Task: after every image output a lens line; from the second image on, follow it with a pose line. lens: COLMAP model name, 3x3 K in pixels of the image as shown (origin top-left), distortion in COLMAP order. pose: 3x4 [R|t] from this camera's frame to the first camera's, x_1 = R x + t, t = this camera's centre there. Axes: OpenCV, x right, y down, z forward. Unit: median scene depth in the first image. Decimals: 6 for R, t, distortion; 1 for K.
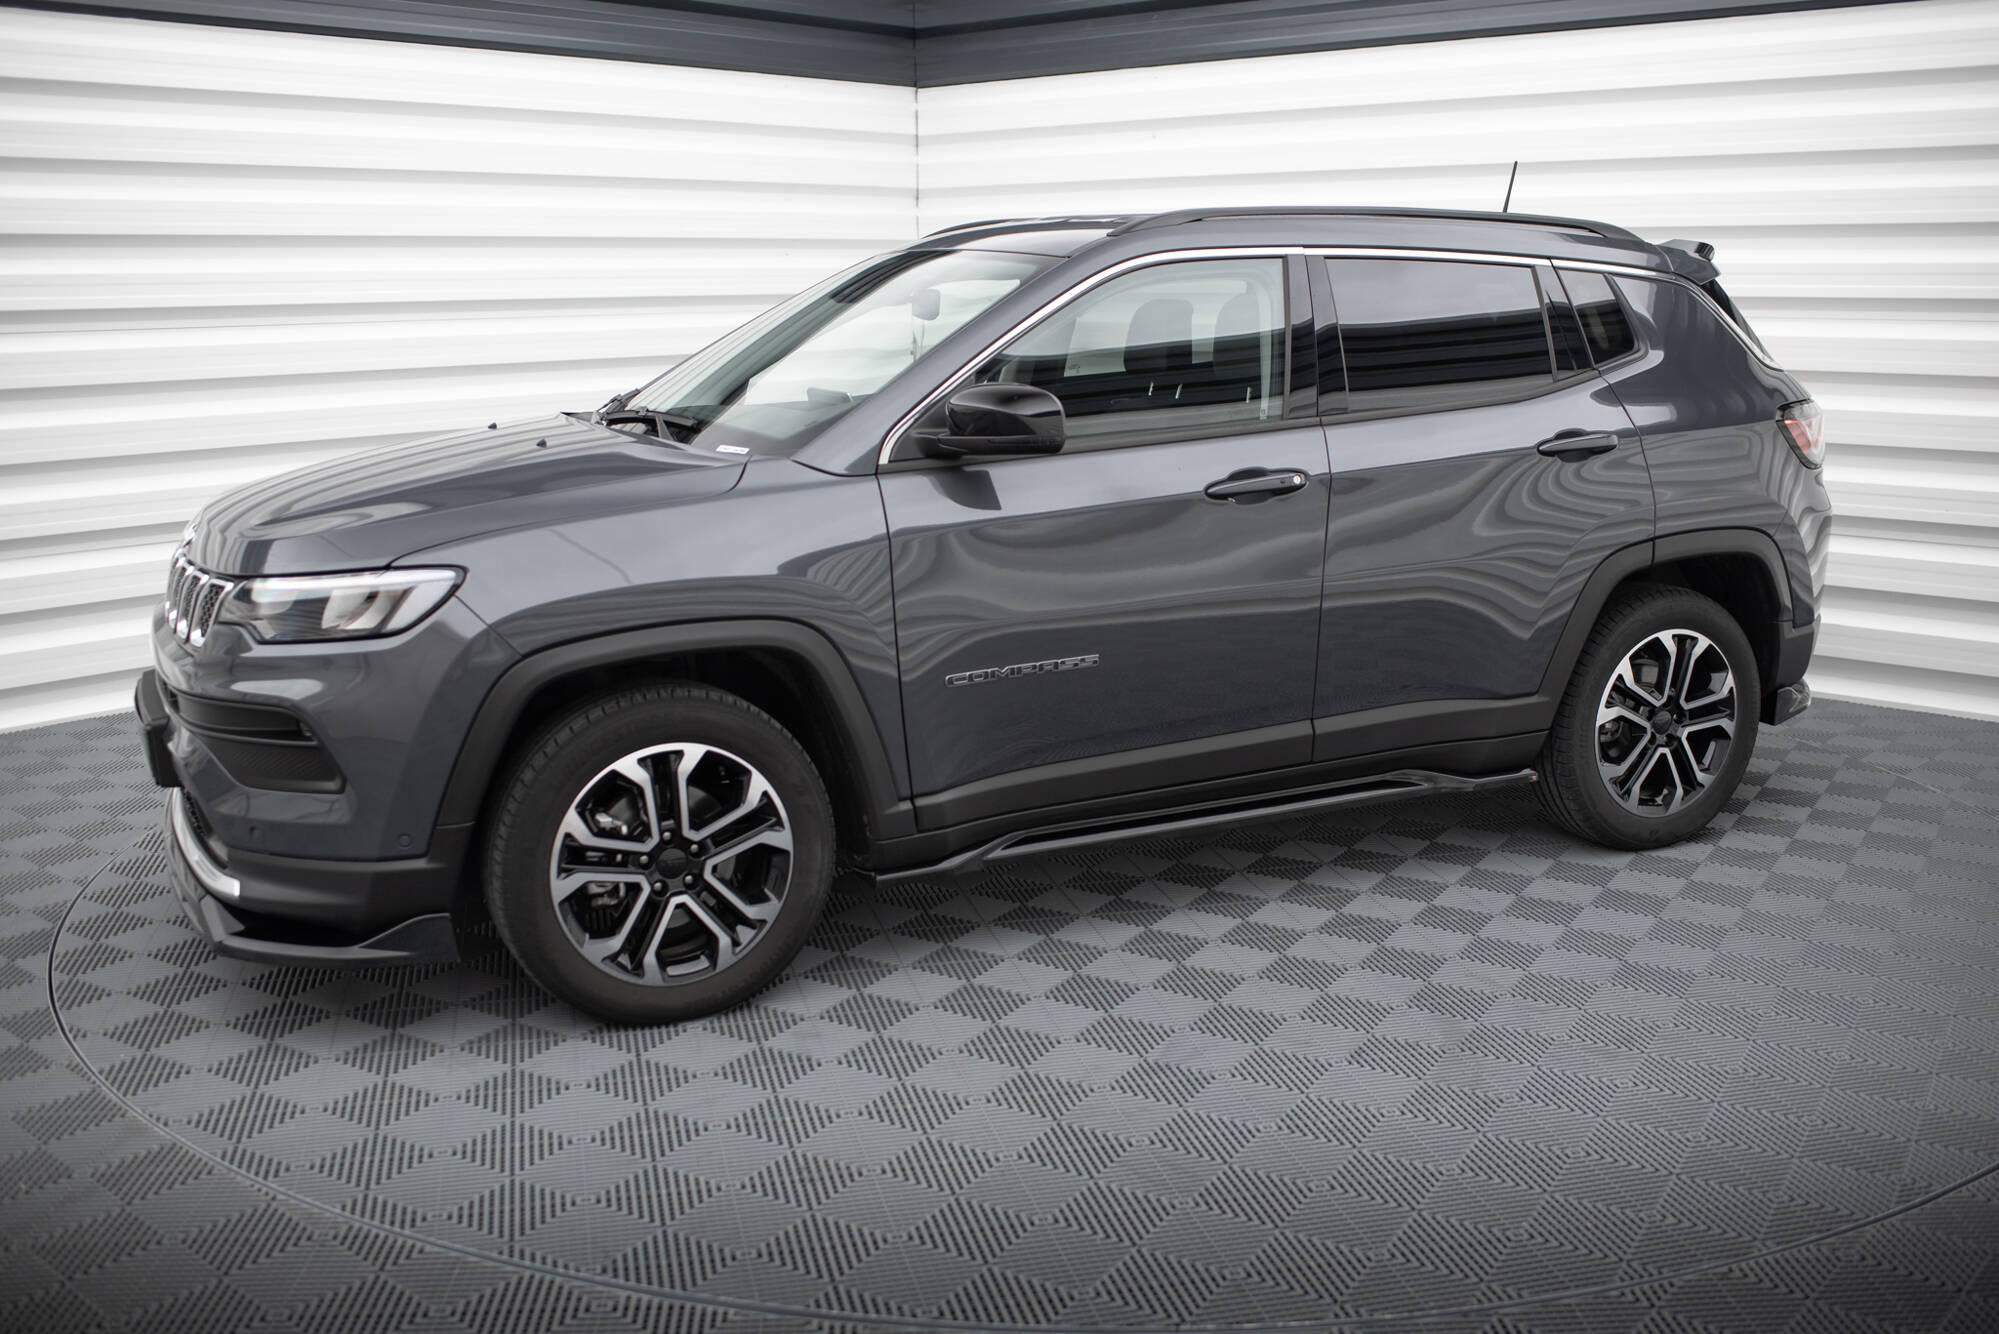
lens RADIAL K [[1932.2, 0, 999.5], [0, 1932.2, 667.0], [0, 0, 1]] dist [-0.081139, 0.036639]
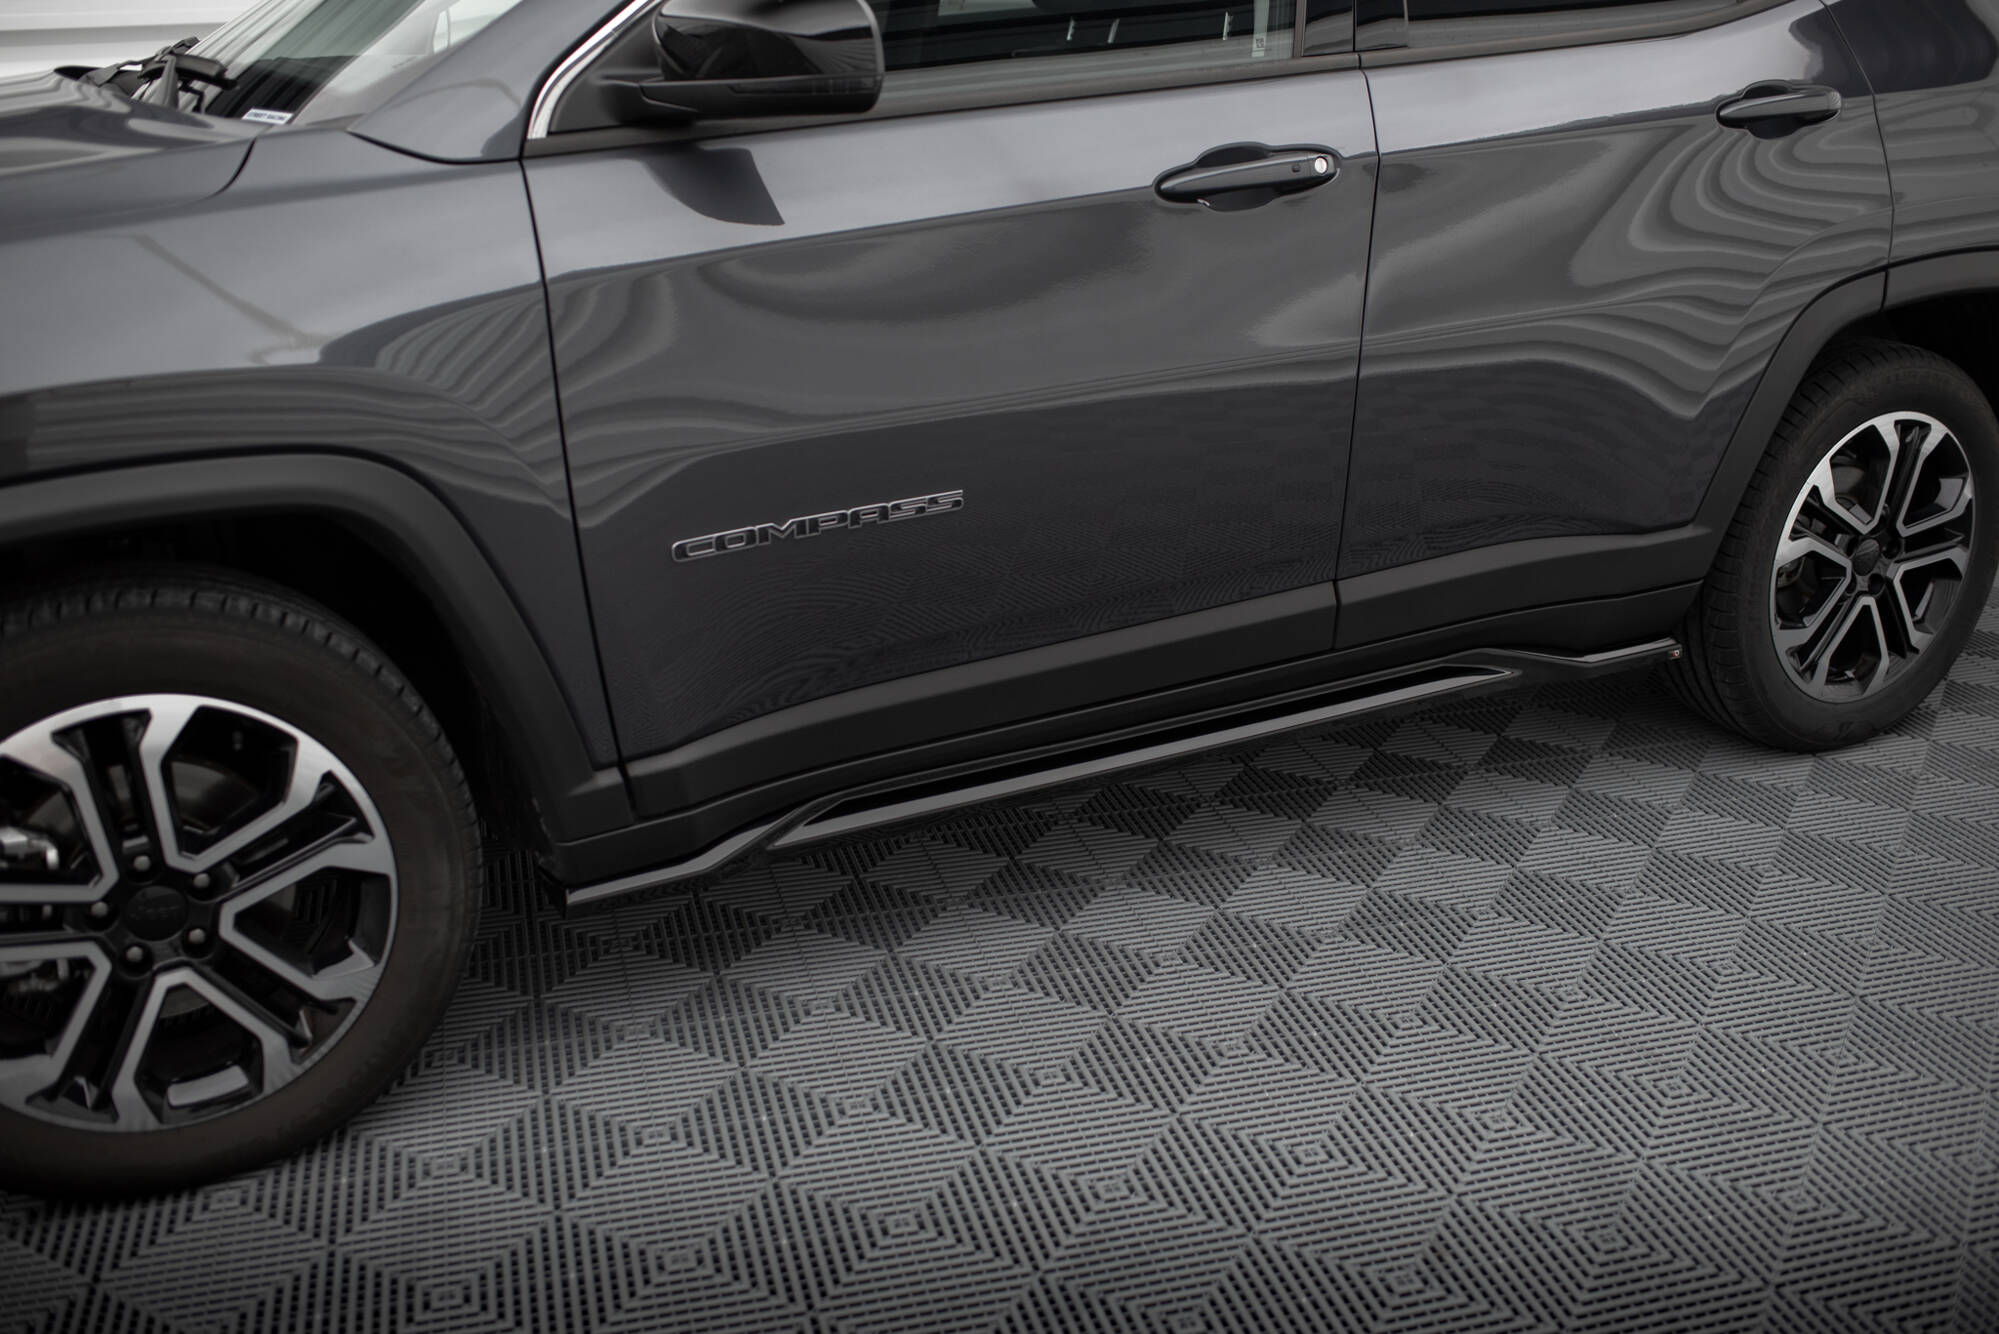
lens RADIAL K [[1932.2, 0, 999.5], [0, 1932.2, 667.0], [0, 0, 1]] dist [-0.081139, 0.036639]
pose [[0.999564, -0.012983, 0.026510, 0.045601], [0.008871, 0.988687, 0.149731, -0.038127], [-0.028154, -0.149431, 0.988371, 0.438216]]
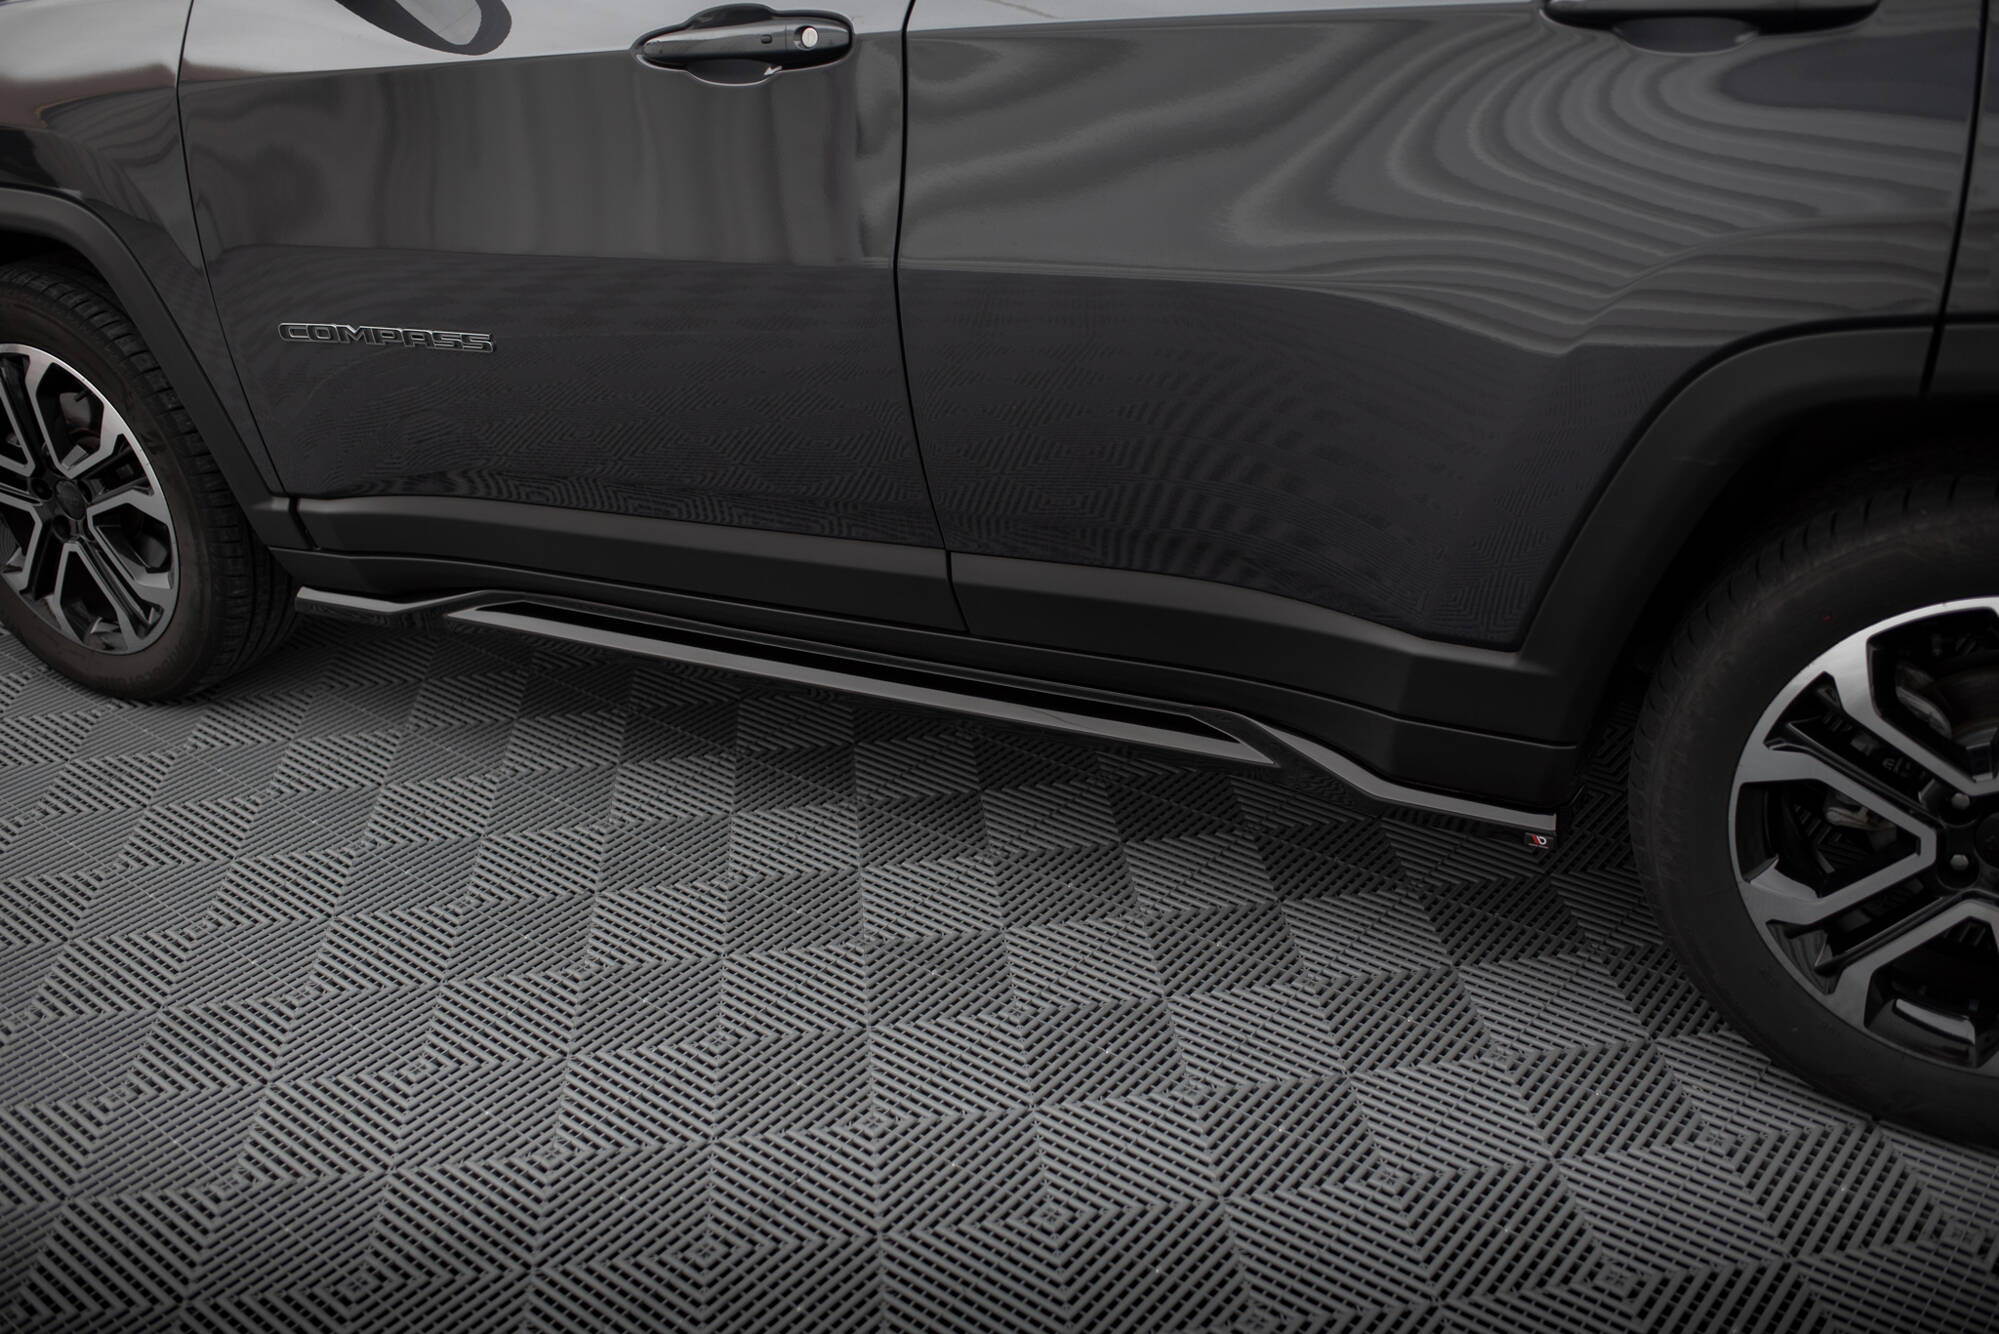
lens RADIAL K [[1932.2, 0, 999.5], [0, 1932.2, 667.0], [0, 0, 1]] dist [-0.081139, 0.036639]
pose [[0.597478, 0.330529, -0.730596, 0.563945], [-0.106523, 0.935739, 0.336224, -0.116011], [0.794779, -0.123061, 0.594292, 0.760322]]
